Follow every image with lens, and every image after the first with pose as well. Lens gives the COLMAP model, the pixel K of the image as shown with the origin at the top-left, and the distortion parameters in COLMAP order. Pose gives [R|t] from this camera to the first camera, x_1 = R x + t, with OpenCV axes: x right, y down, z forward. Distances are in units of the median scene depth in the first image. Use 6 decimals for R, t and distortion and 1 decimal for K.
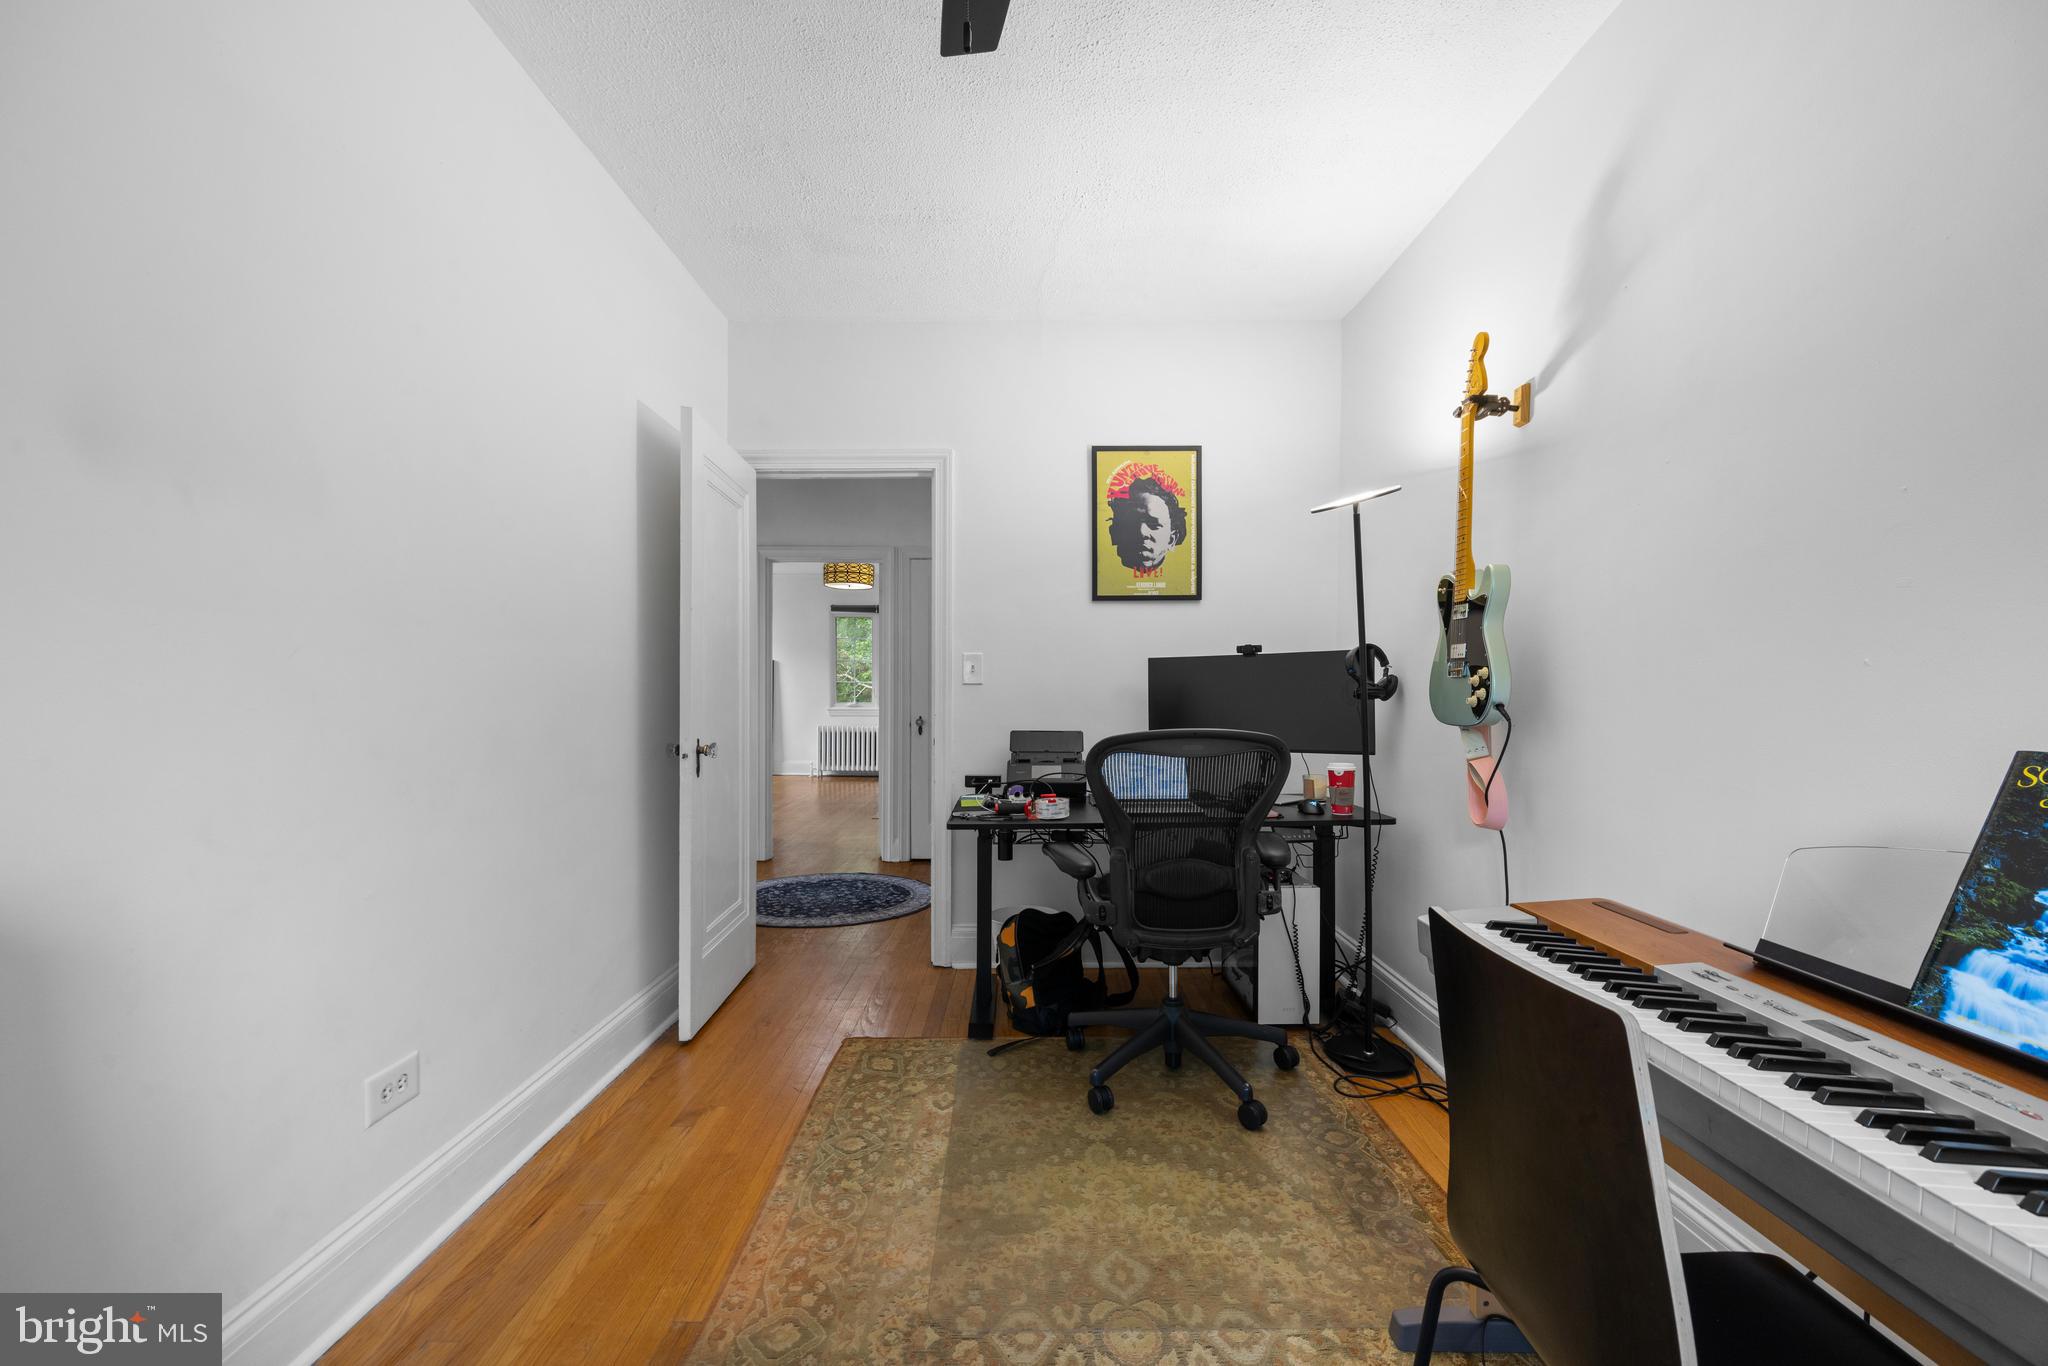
lens RADIAL K [[787.9, 0, 1021.3], [0, 787.9, 682.6], [0, 0, 1]] dist [-0.003040, 0.000031]
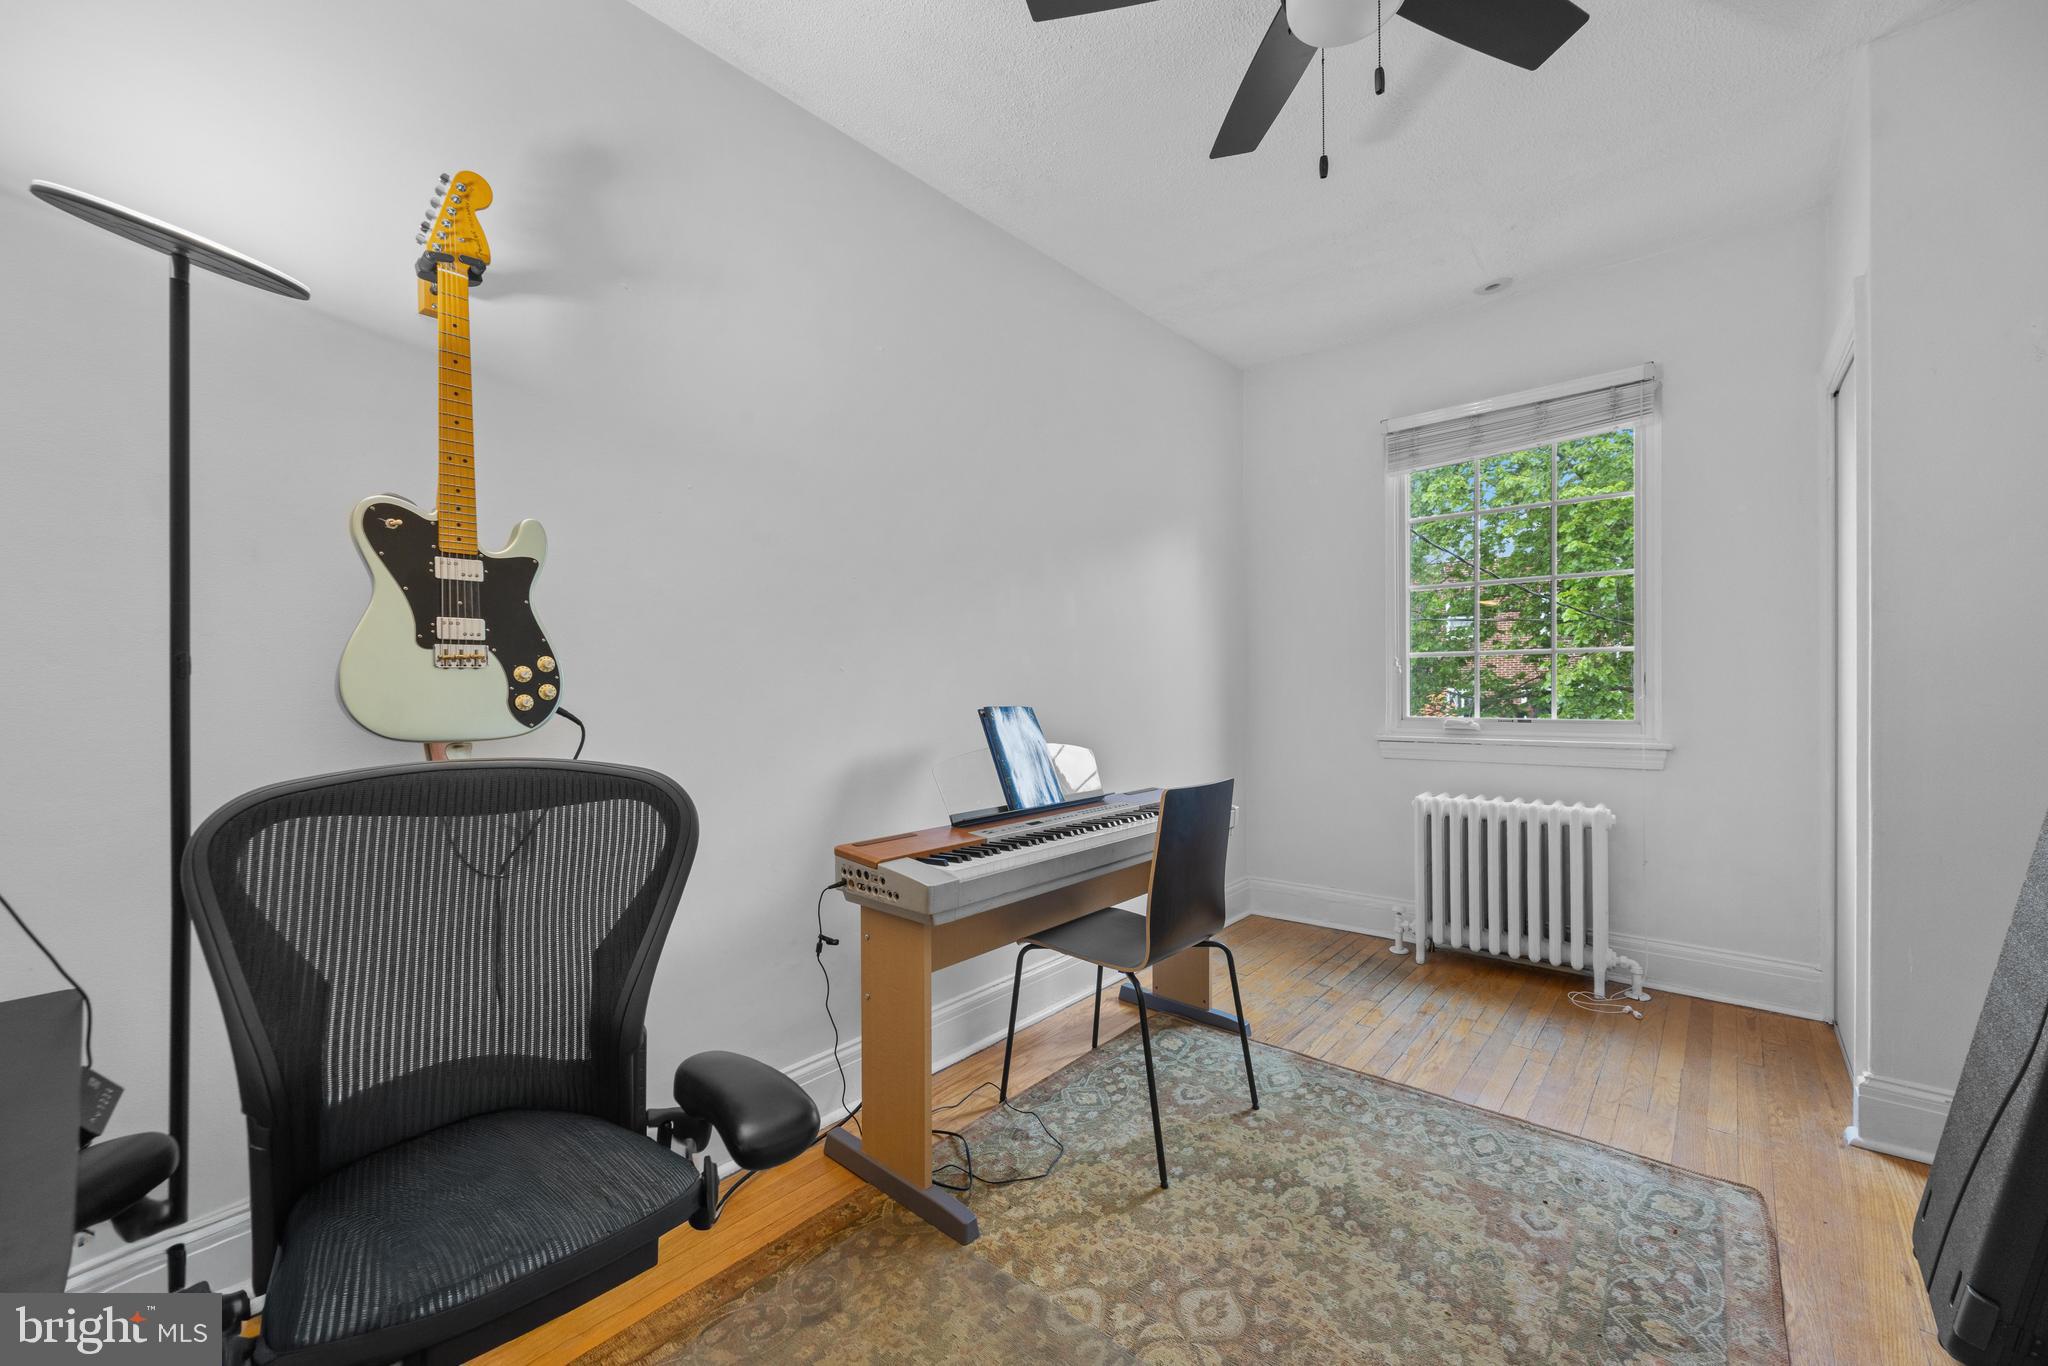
lens RADIAL K [[787.9, 0, 1024.5], [0, 787.9, 683.6], [0, 0, 1]] dist [-0.003040, 0.000031]
pose [[-0.739729, -0.003979, 0.672893, -0.322798], [-0.000850, 0.999987, 0.004979, 0.003135], [-0.672904, 0.003111, -0.739723, 1.596159]]
